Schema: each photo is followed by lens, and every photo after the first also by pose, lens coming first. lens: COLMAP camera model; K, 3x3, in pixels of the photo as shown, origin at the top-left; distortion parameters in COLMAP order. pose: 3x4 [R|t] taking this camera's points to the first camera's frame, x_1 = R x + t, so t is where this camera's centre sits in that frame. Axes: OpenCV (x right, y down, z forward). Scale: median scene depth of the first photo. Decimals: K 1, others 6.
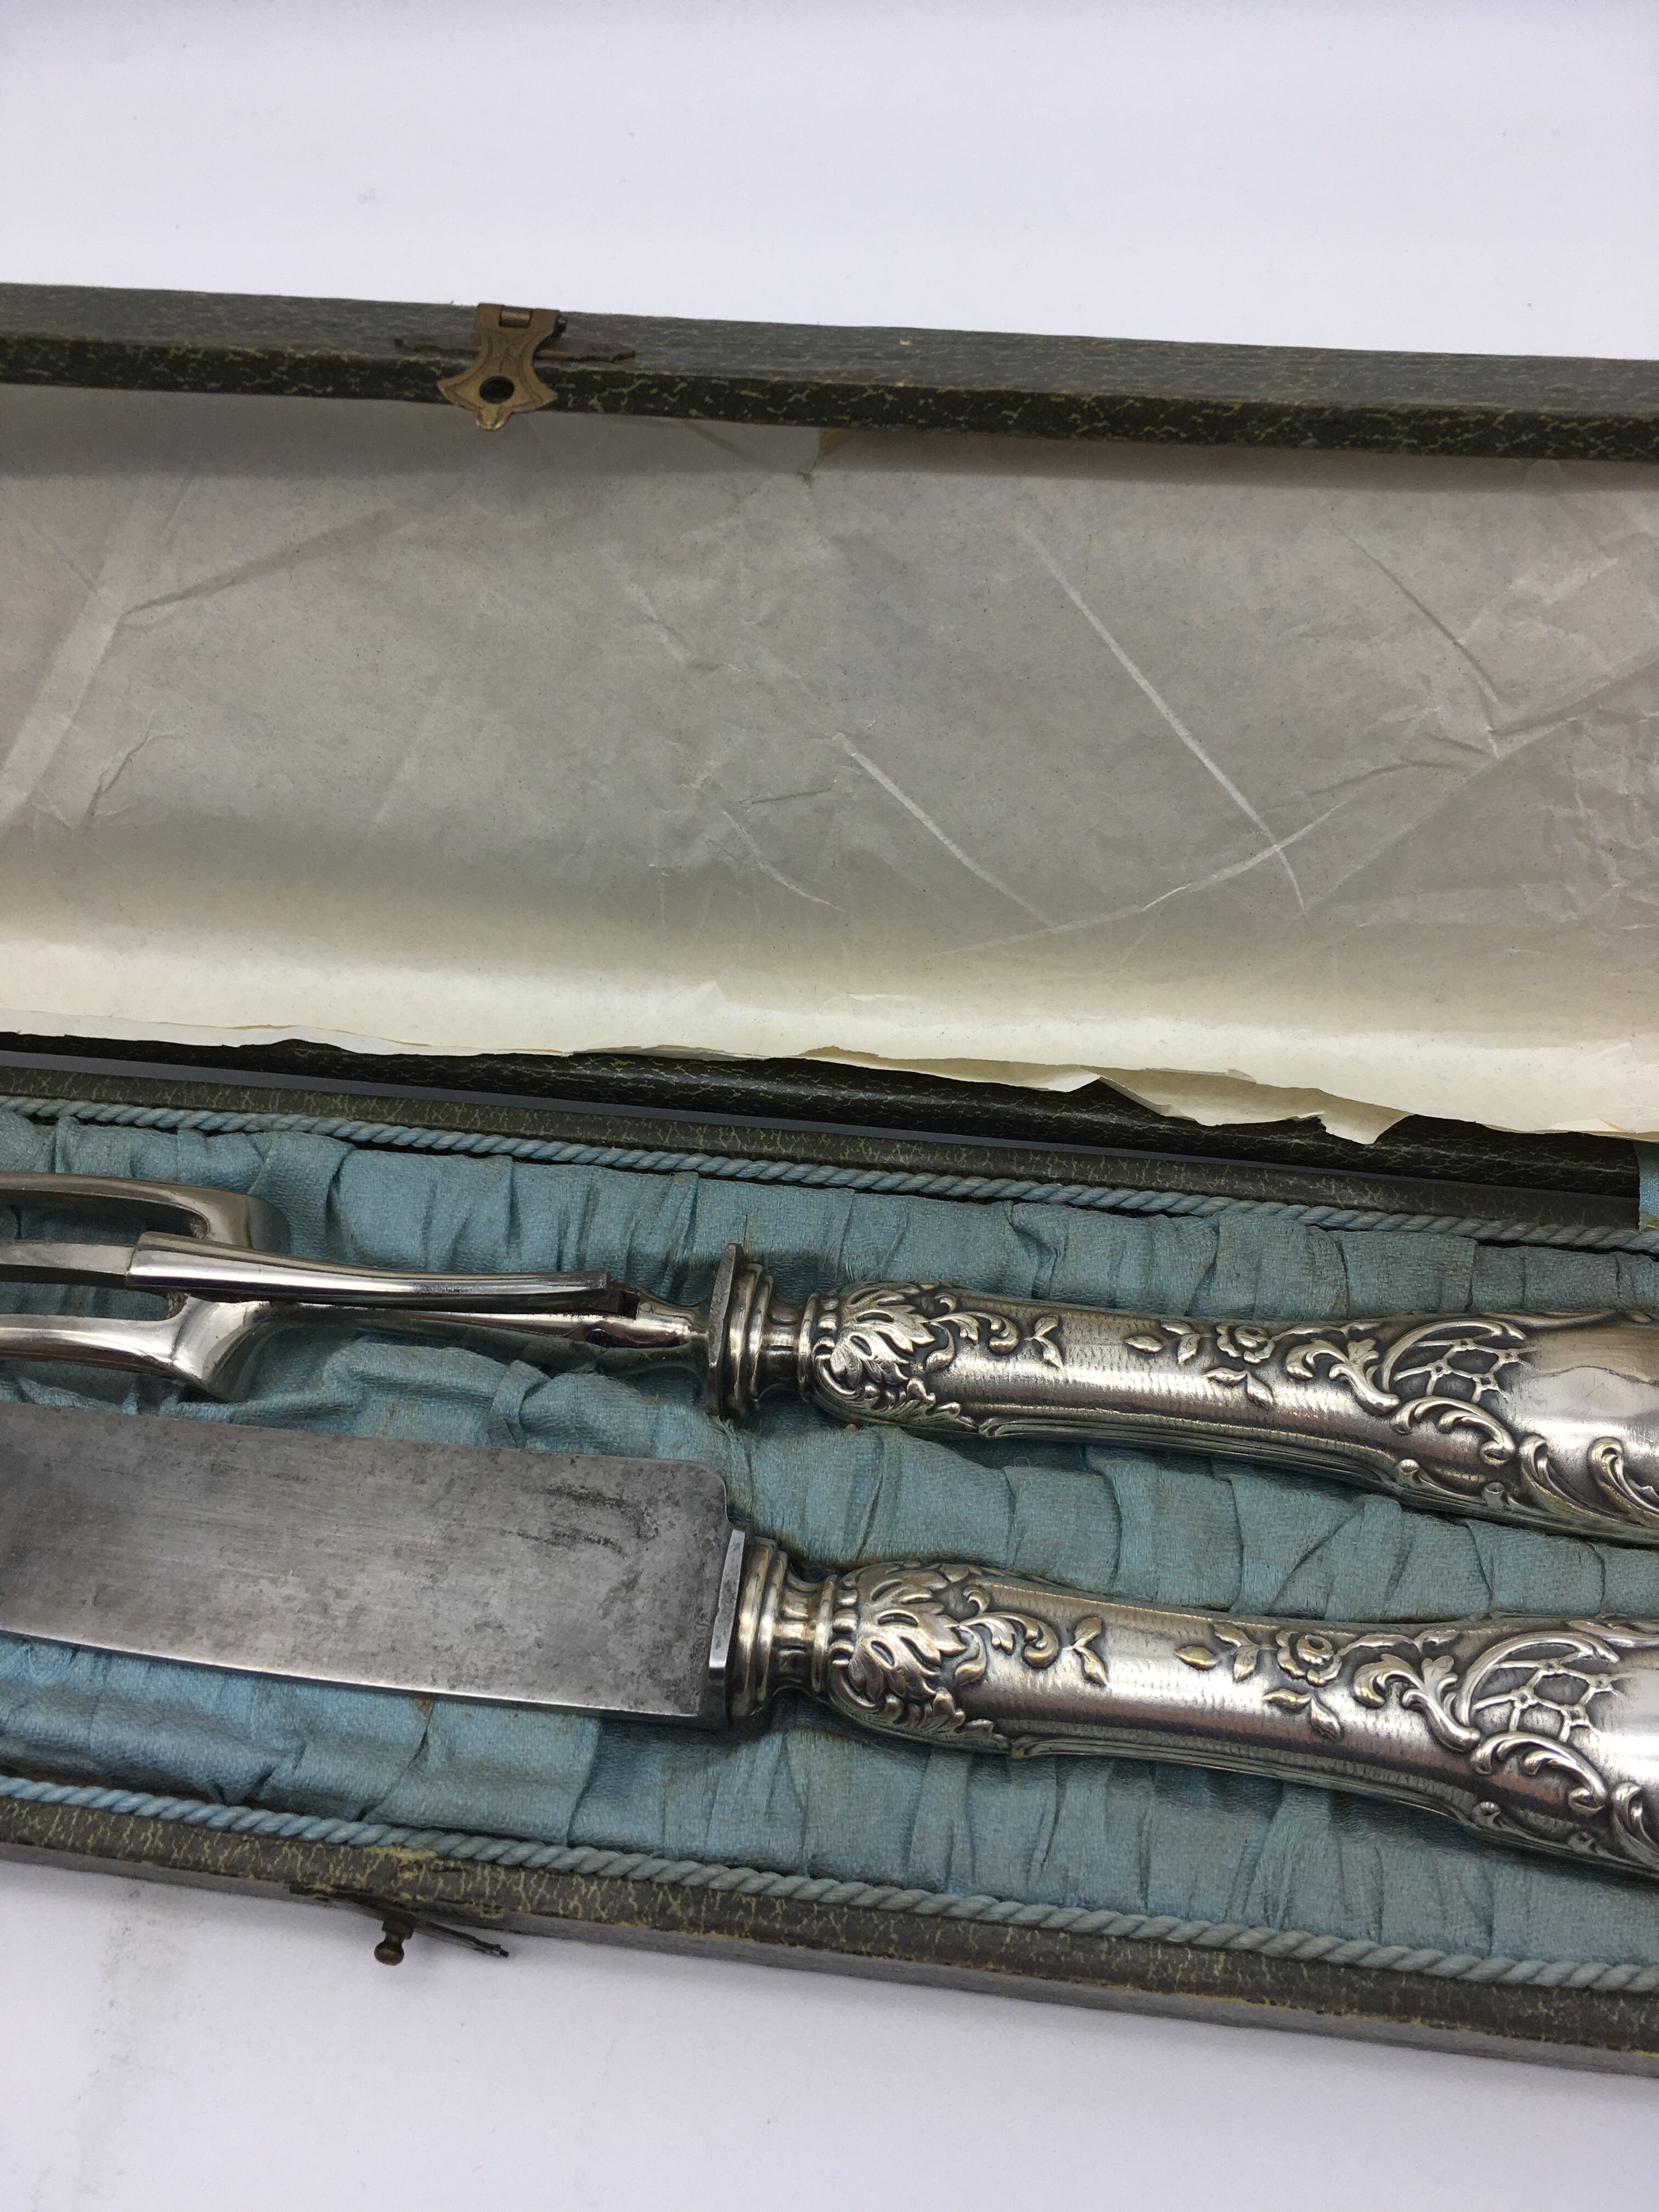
lens RADIAL K [[1978.2, 0, 823.3], [0, 1978.2, 1085.2], [0, 0, 1]] dist [0.091686, -0.144793]
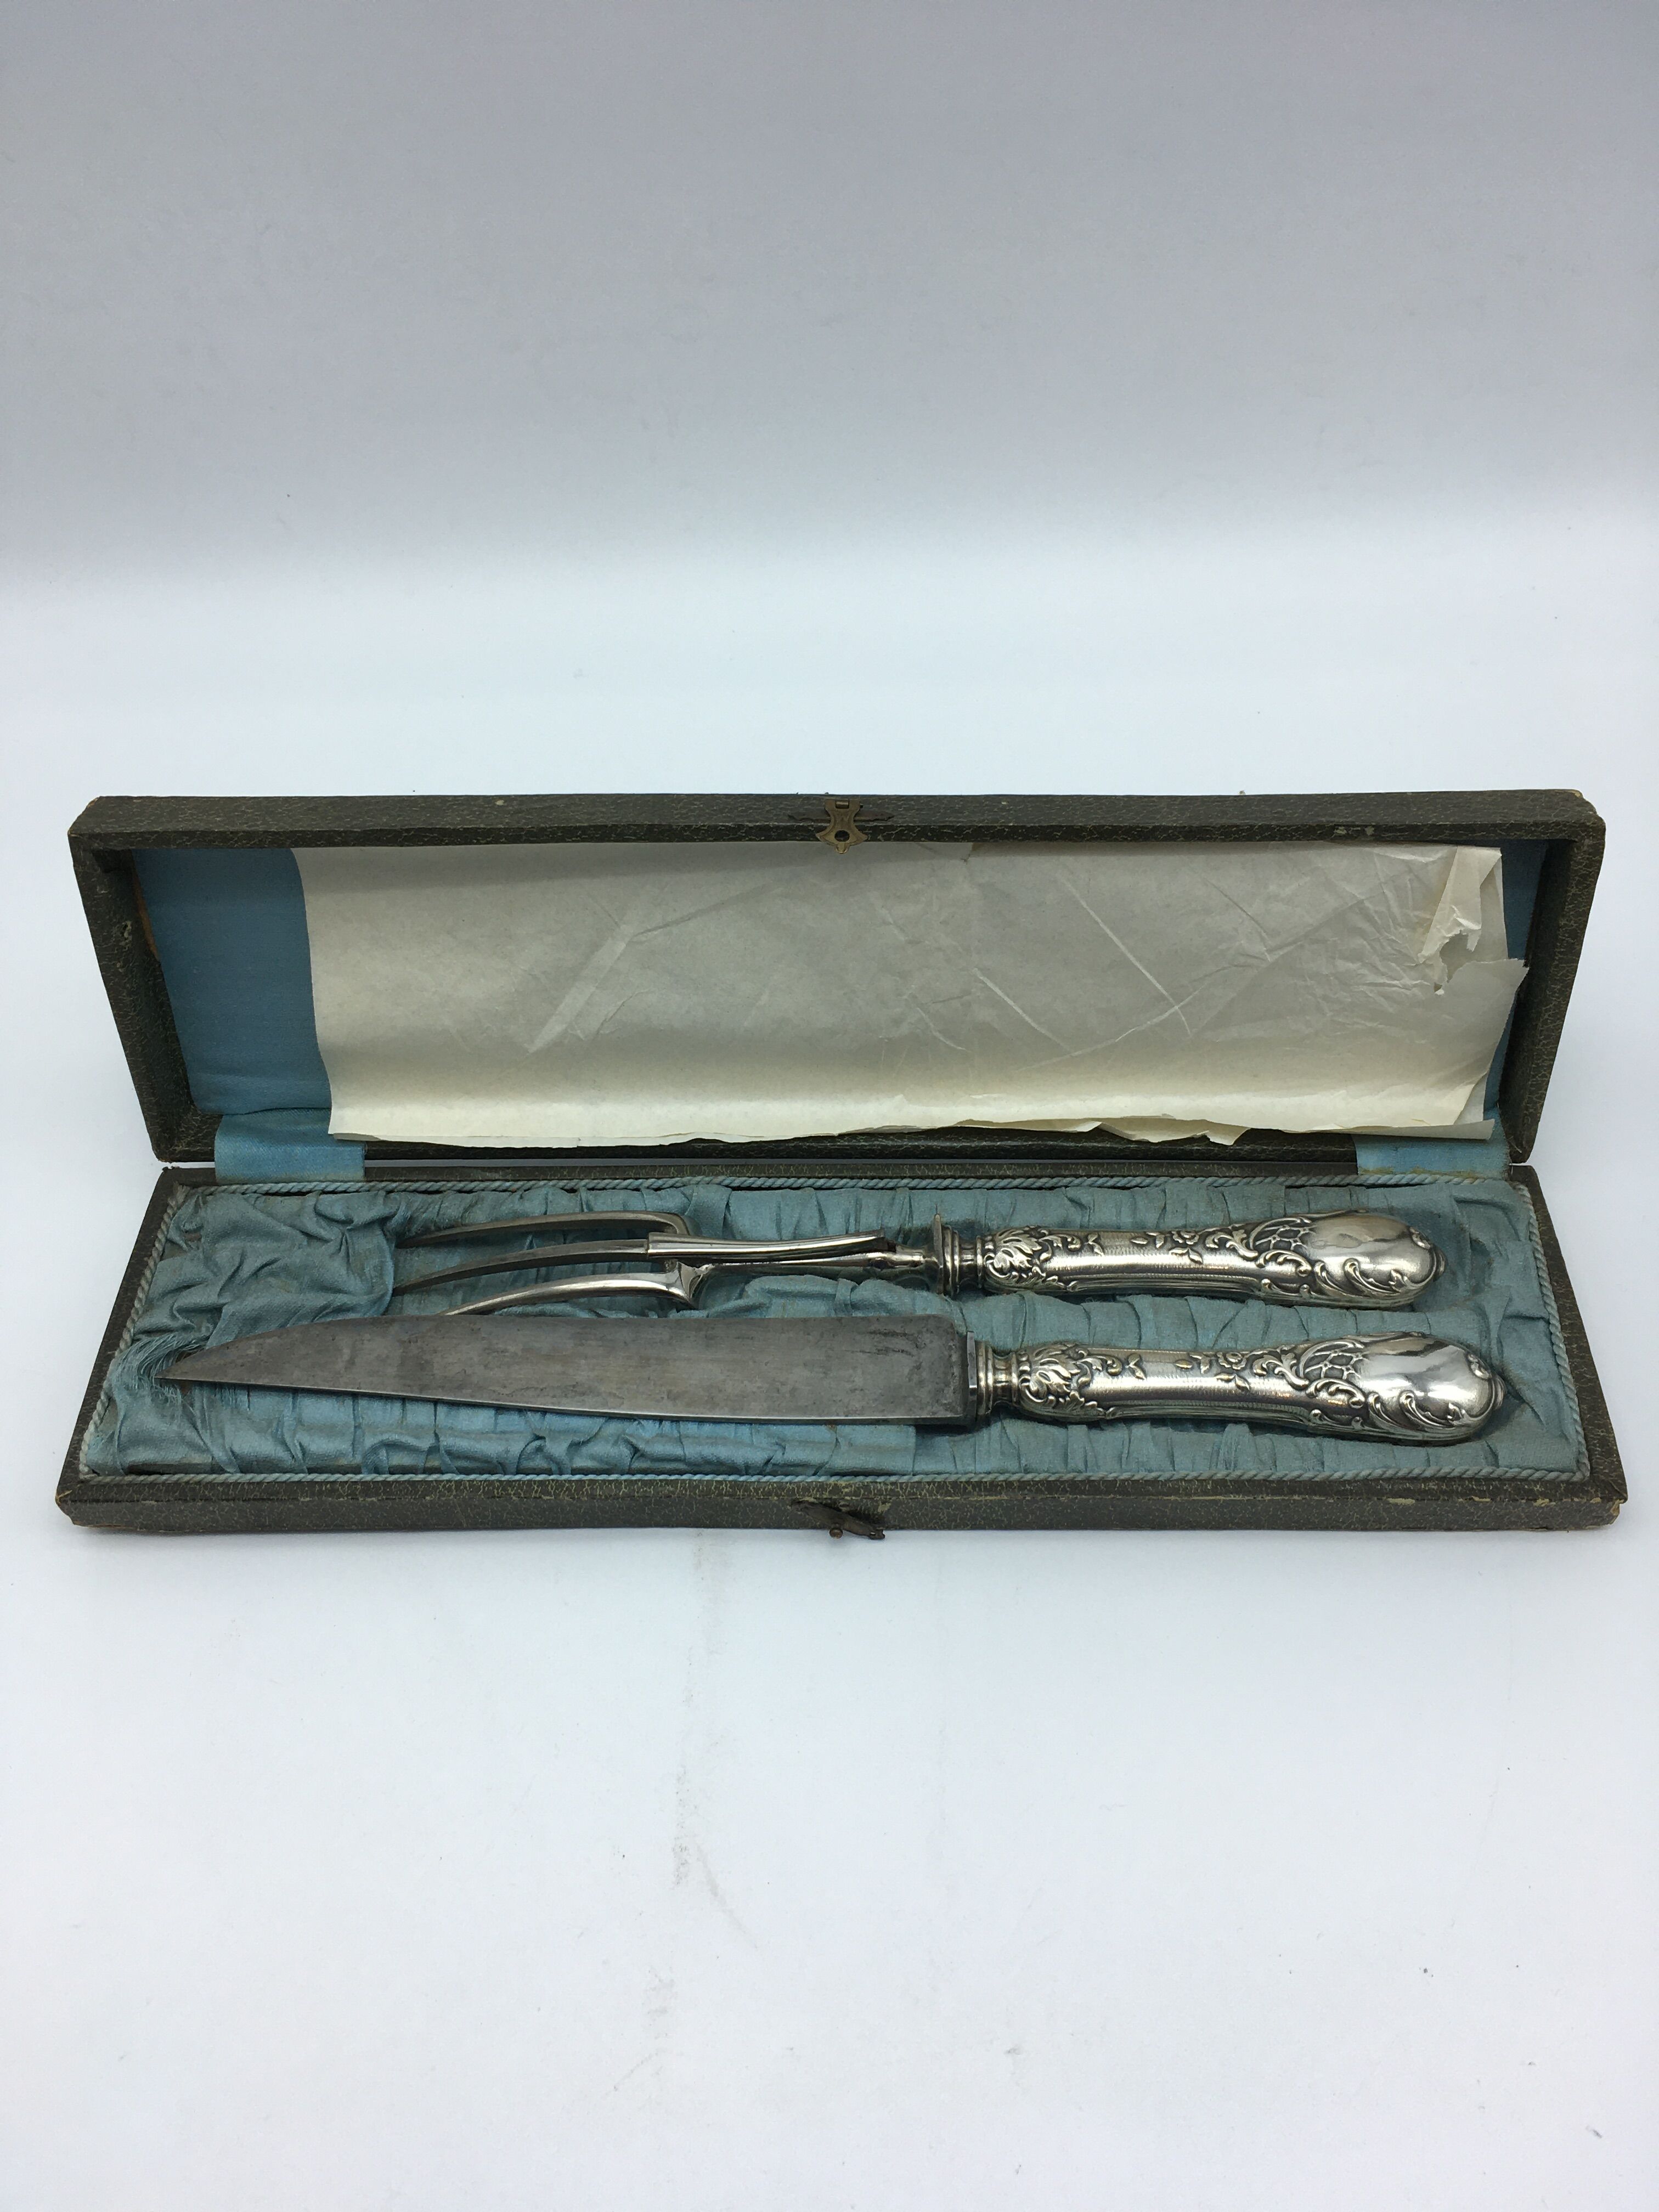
lens RADIAL K [[2031.2, 0, 827.1], [0, 2031.2, 1080.0], [0, 0, 1]] dist [0.096230, -0.004592]
pose [[0.991765, -0.070347, 0.107020, -0.404208], [0.082431, 0.990166, -0.113033, 0.183495], [-0.098016, 0.120923, 0.987811, -1.180643]]
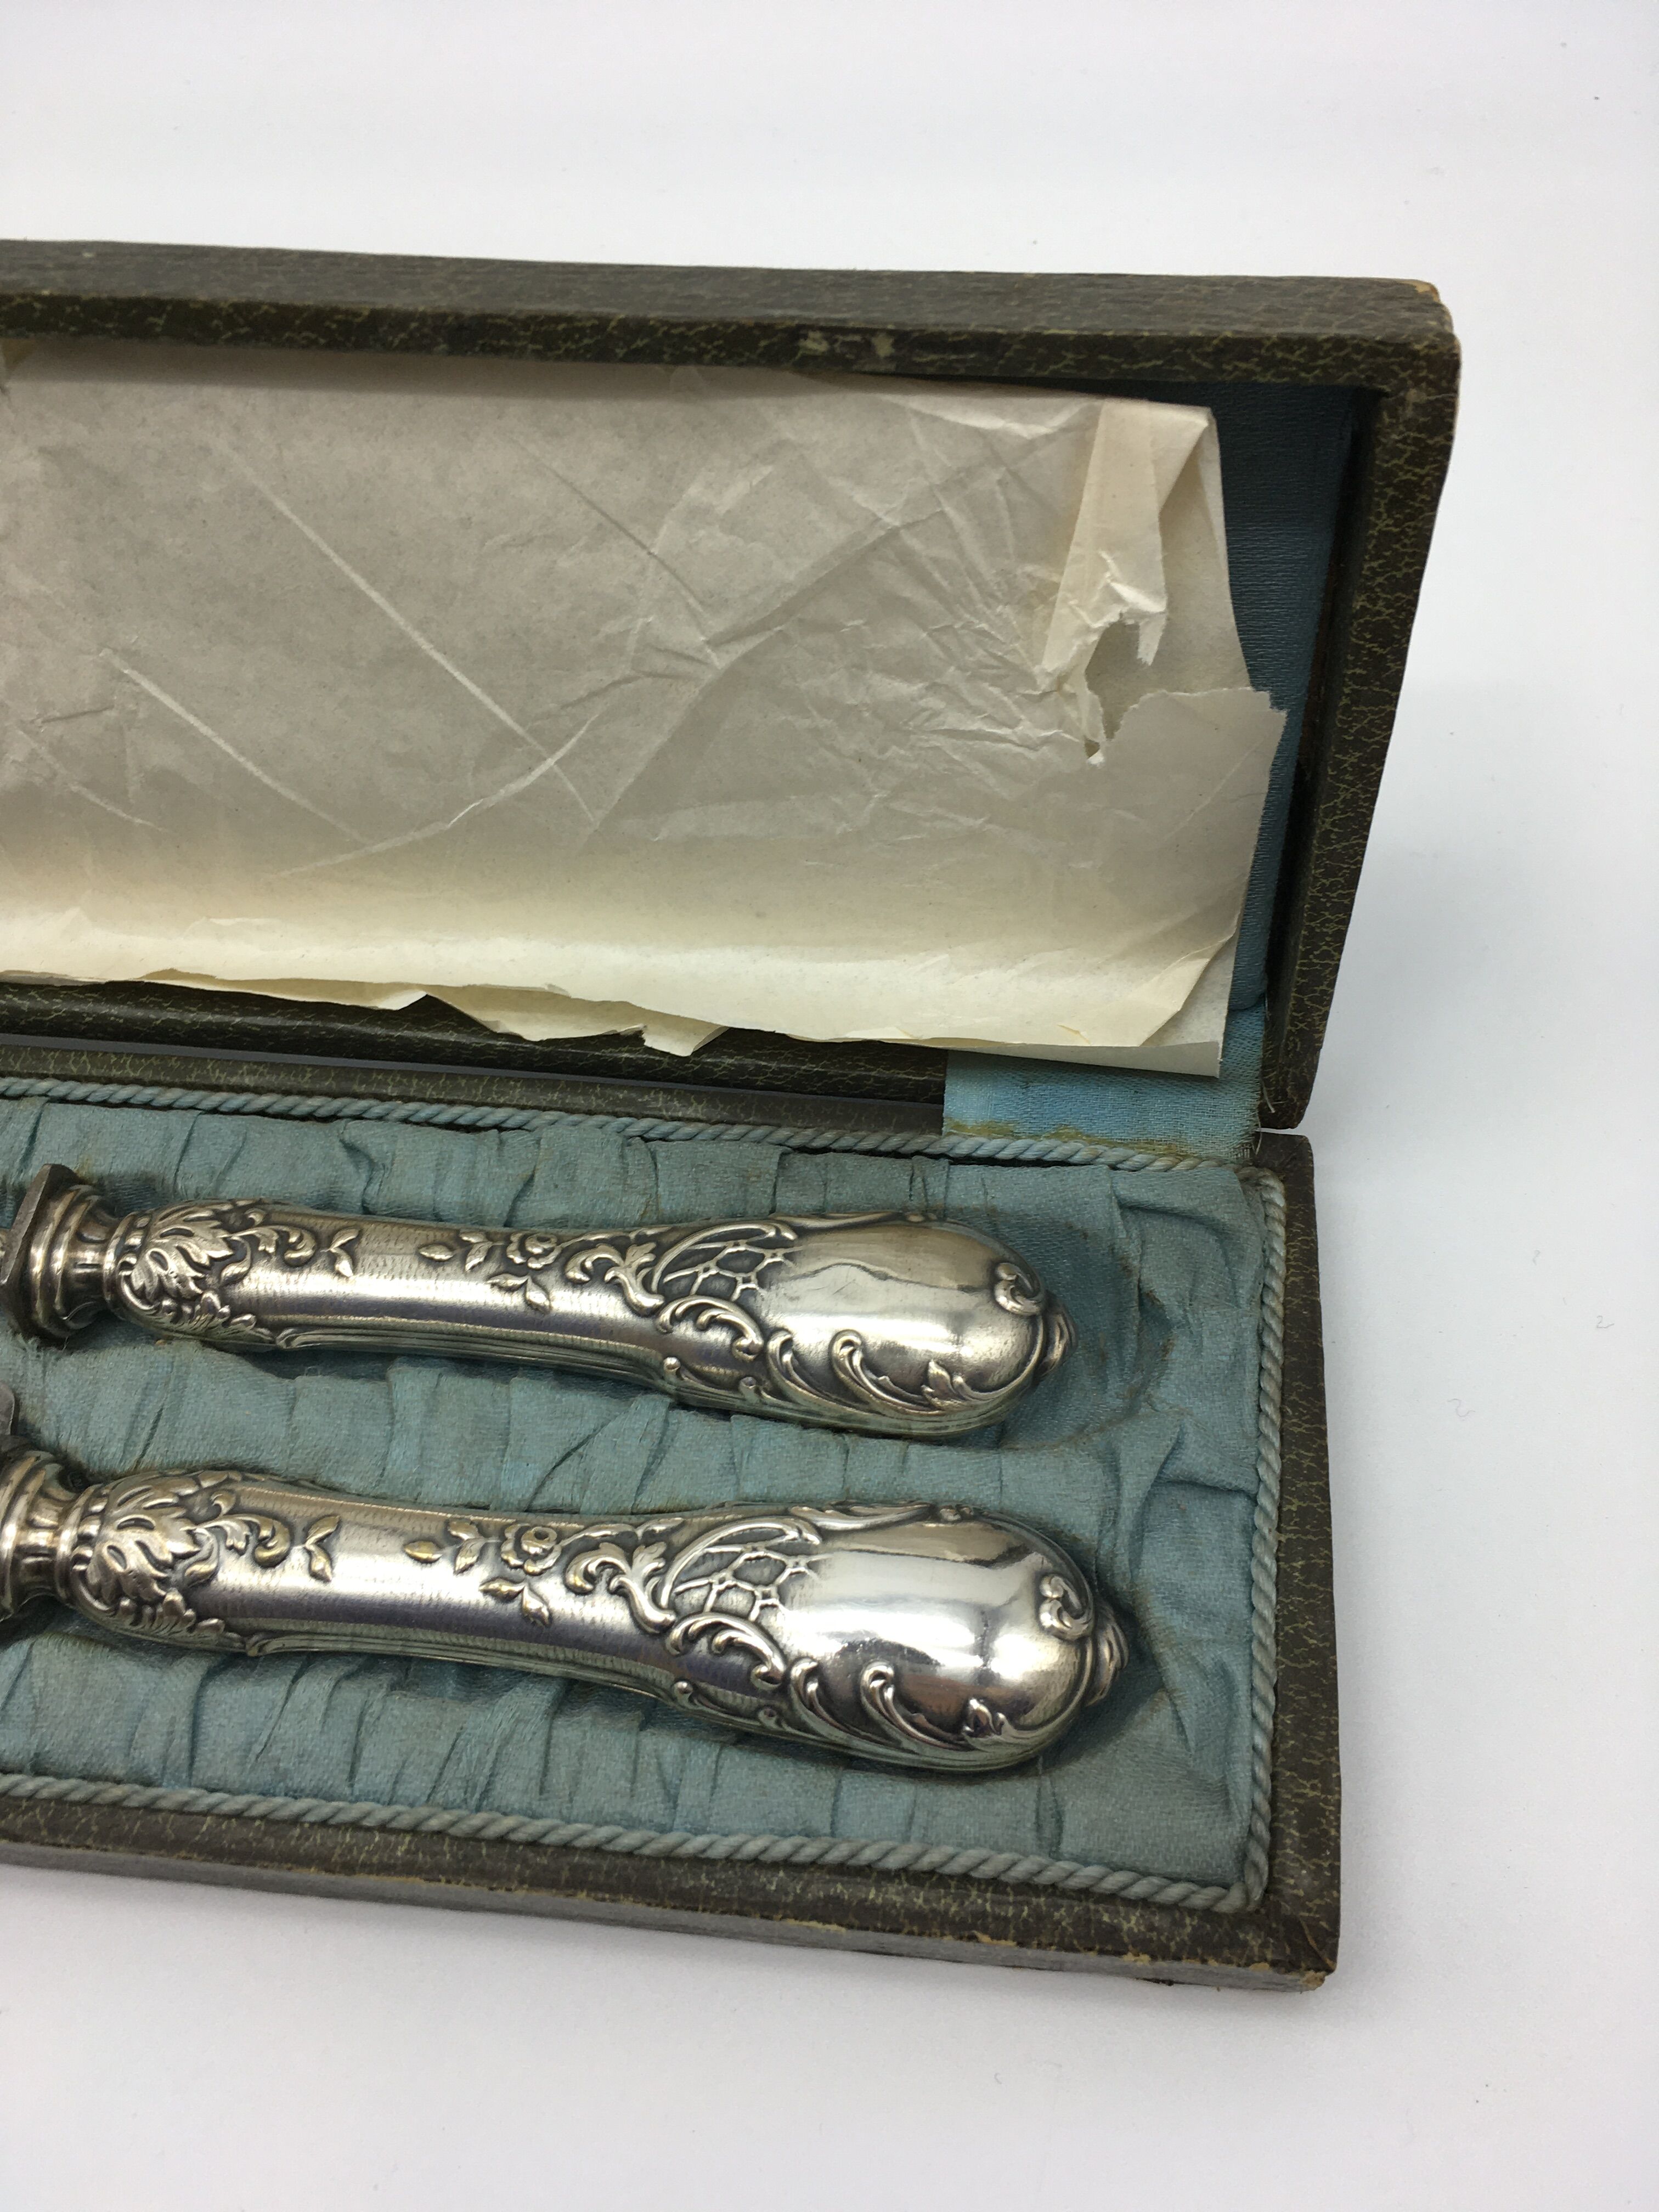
lens RADIAL K [[1978.2, 0, 823.3], [0, 1978.2, 1085.2], [0, 0, 1]] dist [0.091686, -0.144793]
pose [[0.999830, -0.014674, 0.011176, 0.360563], [0.014585, 0.999861, 0.008074, 0.040528], [-0.011293, -0.007910, 0.999905, -0.017848]]
